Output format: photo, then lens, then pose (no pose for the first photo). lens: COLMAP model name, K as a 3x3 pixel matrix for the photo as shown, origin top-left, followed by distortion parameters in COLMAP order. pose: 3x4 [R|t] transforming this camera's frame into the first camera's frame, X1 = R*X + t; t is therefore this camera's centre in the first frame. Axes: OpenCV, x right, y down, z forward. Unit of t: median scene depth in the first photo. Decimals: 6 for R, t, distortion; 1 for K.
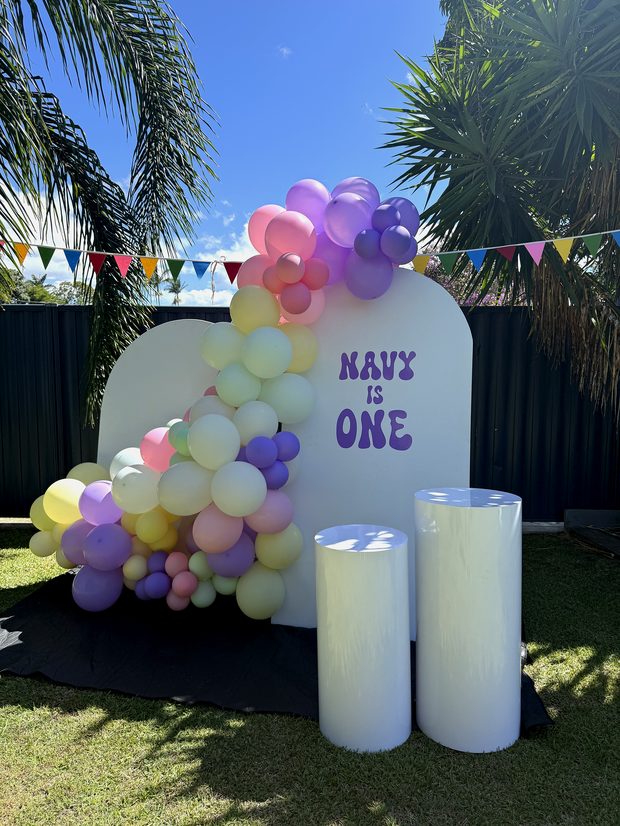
lens RADIAL K [[561.3, 0, 324.6], [0, 561.3, 457.9], [0, 0, 1]] dist [0.028732, -0.043240]
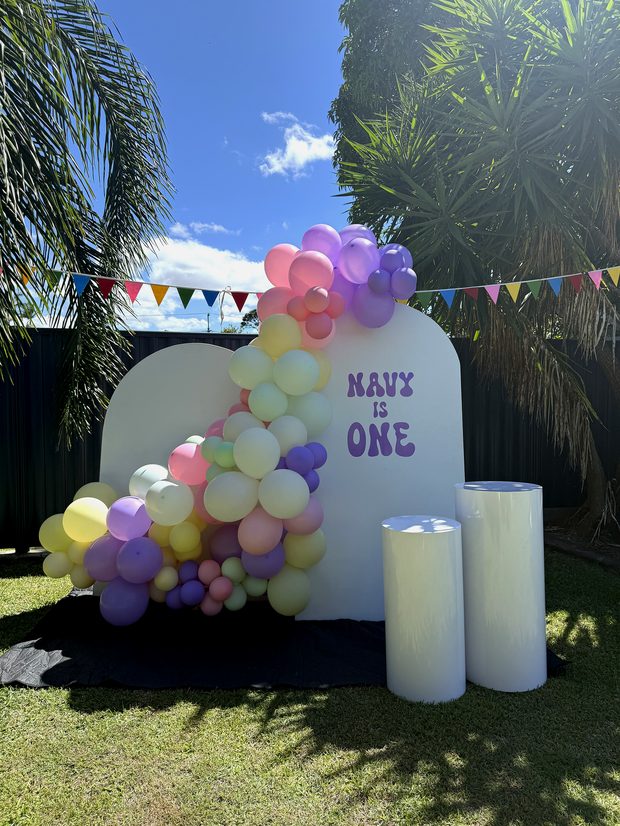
lens RADIAL K [[573.4, 0, 310.0], [0, 573.4, 456.2], [0, 0, 1]] dist [0.004206, -0.001609]
pose [[0.972320, -0.030847, 0.231609, -0.326193], [0.043916, 0.997708, -0.051482, 0.037209], [-0.229490, 0.060228, 0.971446, -0.103831]]
